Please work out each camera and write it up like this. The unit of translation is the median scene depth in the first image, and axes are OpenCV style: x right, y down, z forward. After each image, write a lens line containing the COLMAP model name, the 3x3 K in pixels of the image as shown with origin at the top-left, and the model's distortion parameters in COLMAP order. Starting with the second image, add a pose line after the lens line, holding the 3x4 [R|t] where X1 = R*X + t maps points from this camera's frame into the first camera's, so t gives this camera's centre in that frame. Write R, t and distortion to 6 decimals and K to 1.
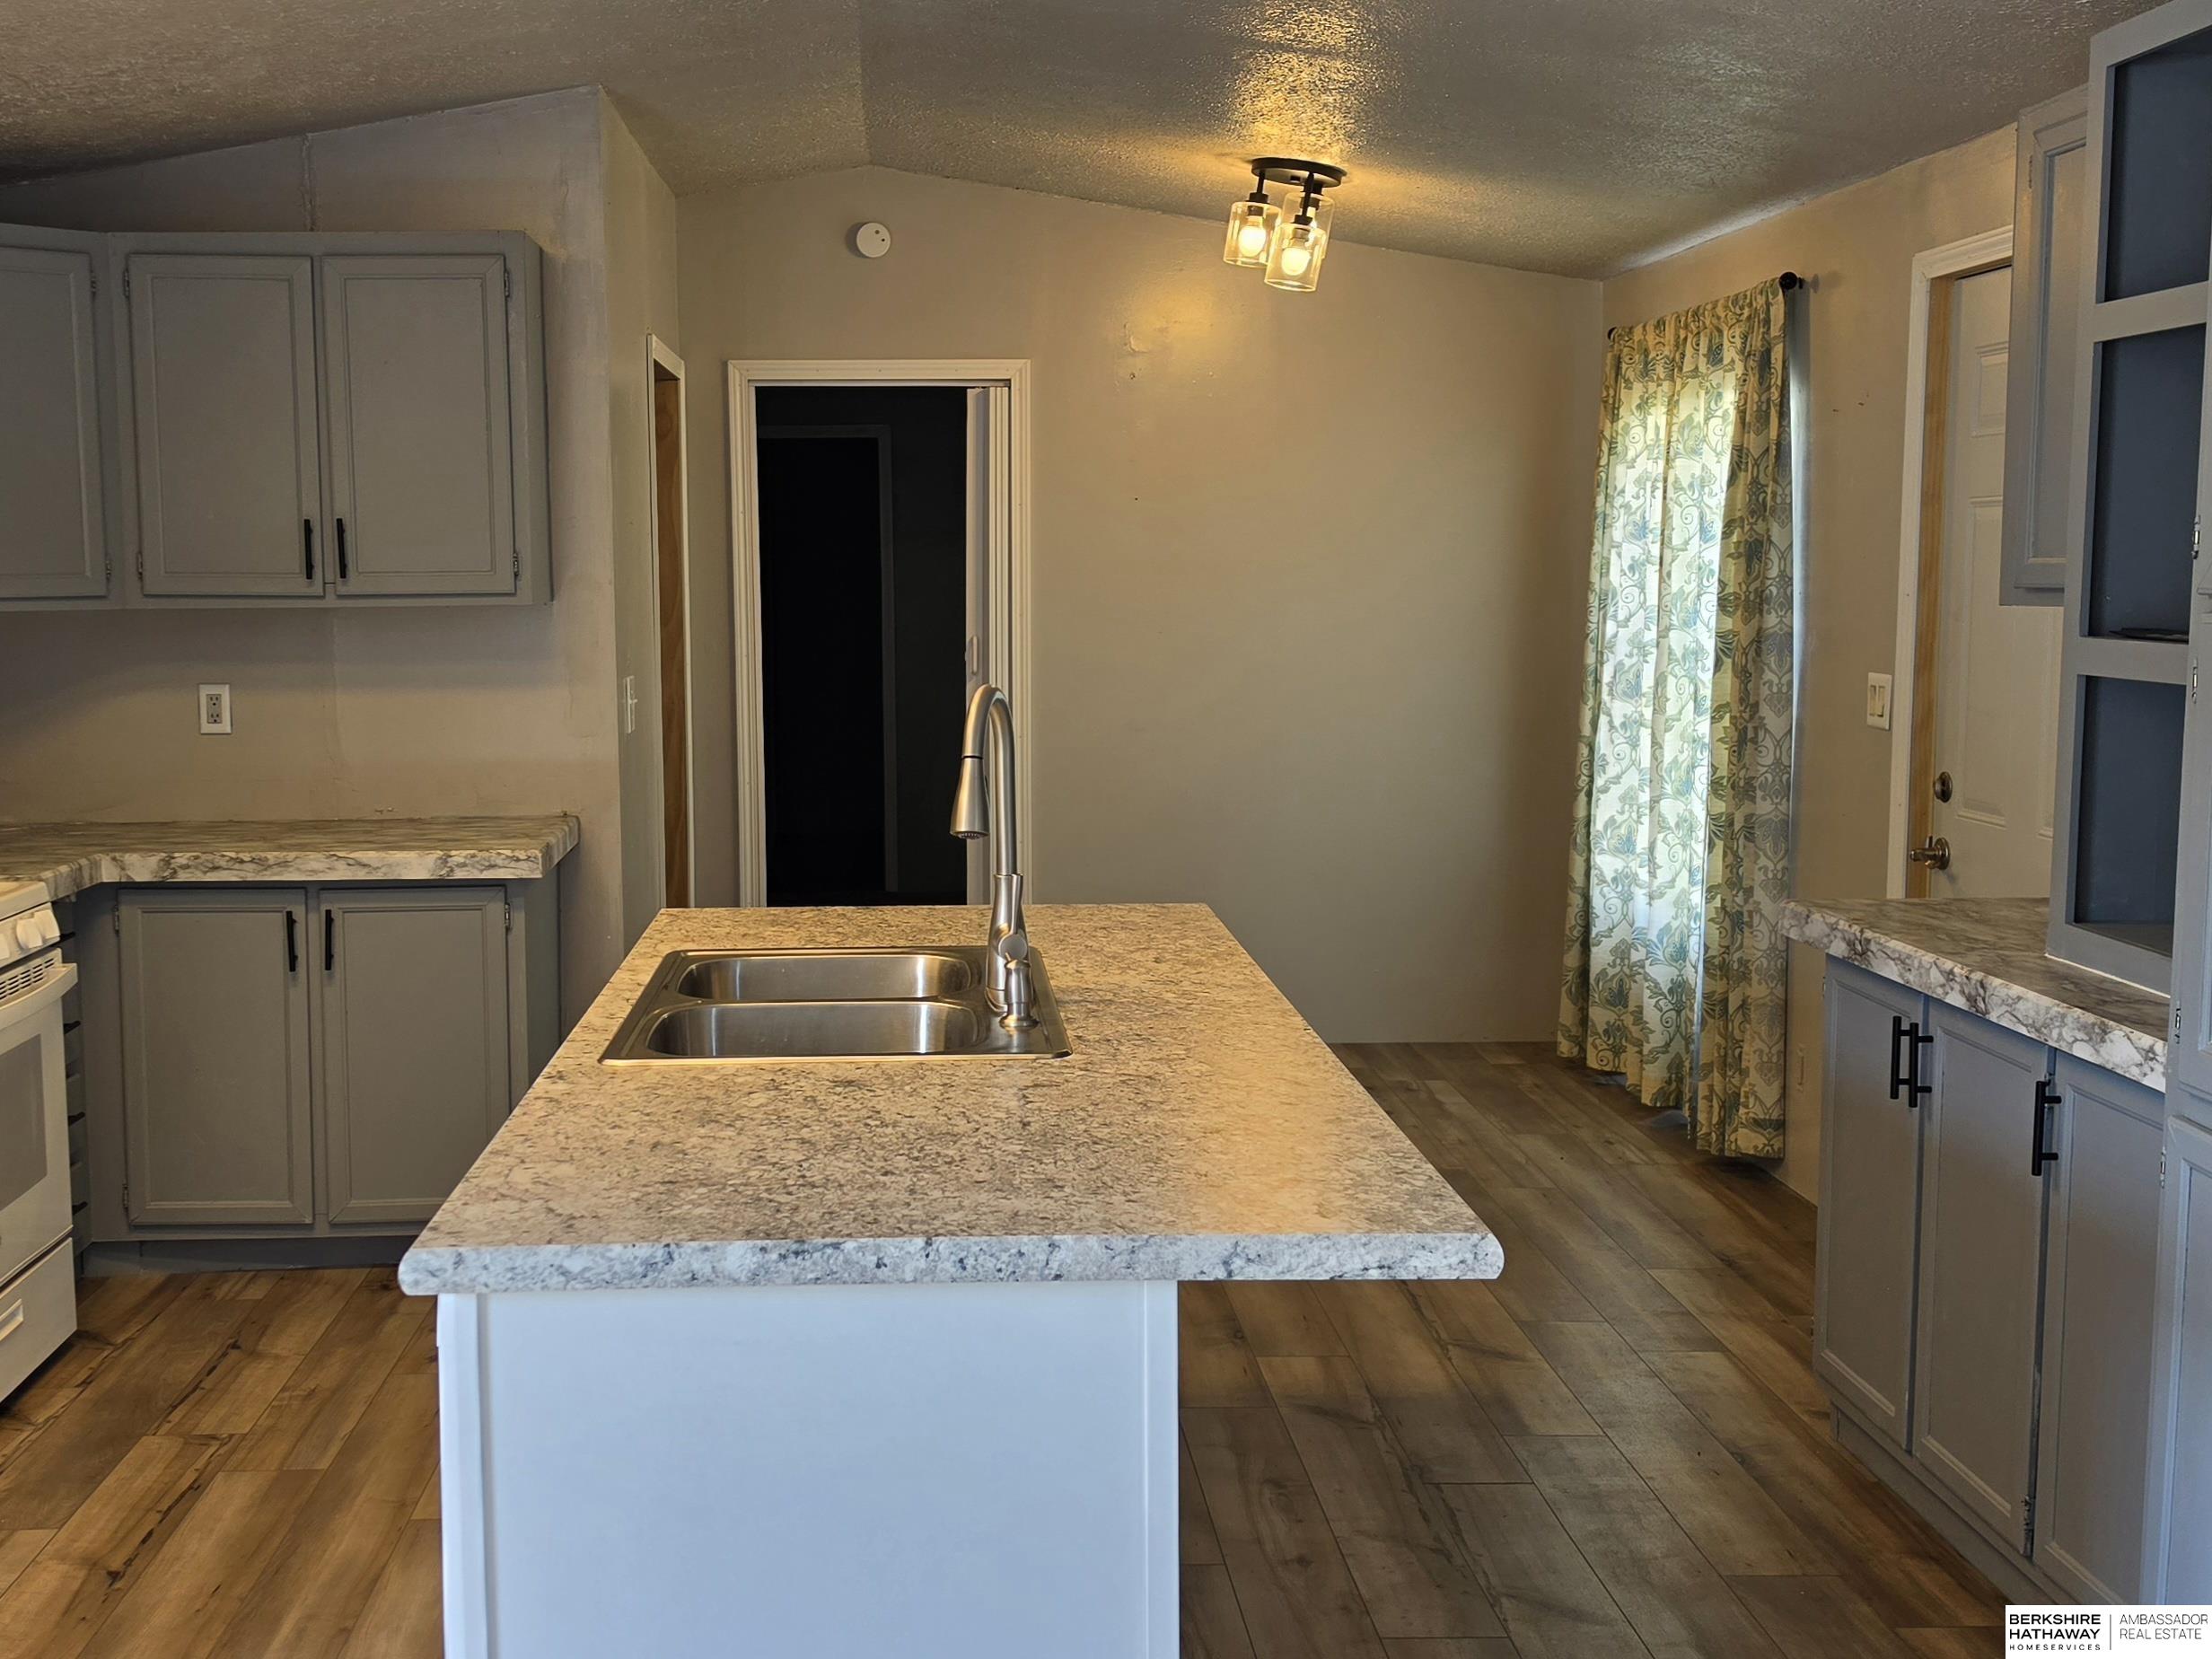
lens RADIAL K [[2468.4, 0, 1106.0], [0, 2468.4, 829.5], [0, 0, 1]] dist [0.102322, -0.187610]
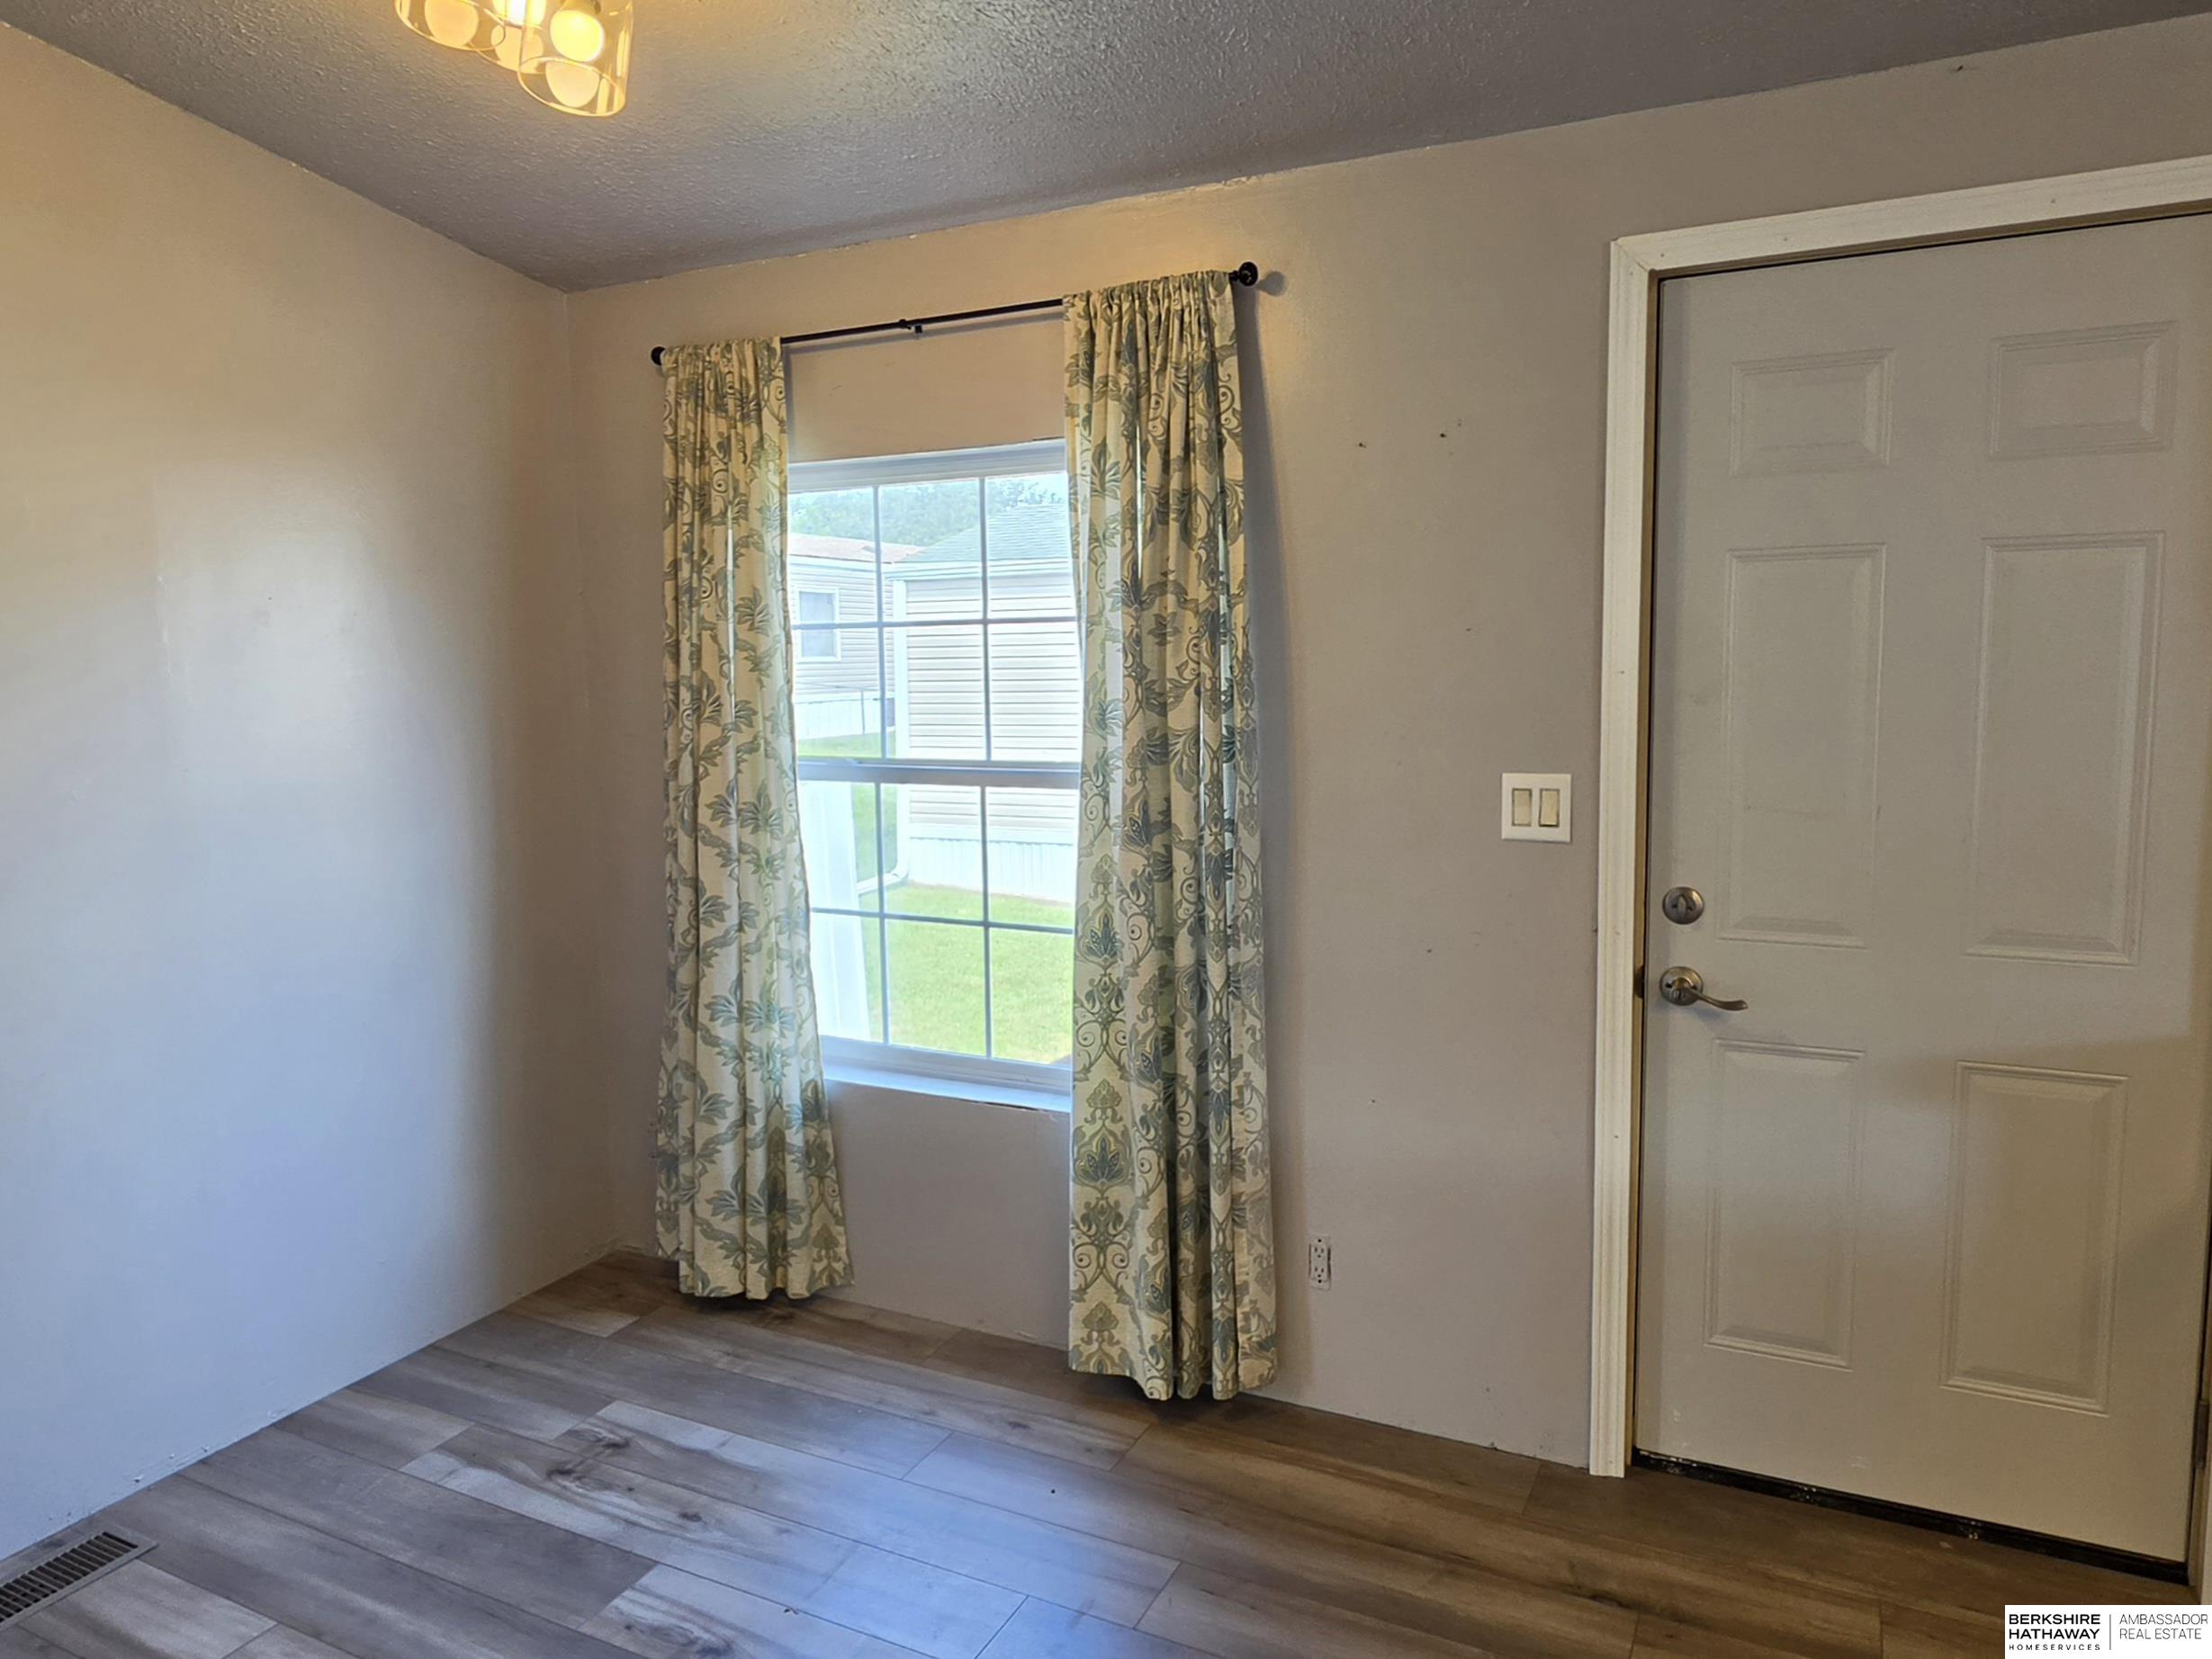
lens RADIAL K [[1428.5, 0, 1103.9], [0, 1428.5, 786.8], [0, 0, 1]] dist [-0.036392, 0.000038]
pose [[0.526819, -0.086343, 0.845581, -0.131464], [0.108297, 0.993538, 0.033979, -0.079974], [-0.843050, 0.073673, 0.532765, 0.793202]]
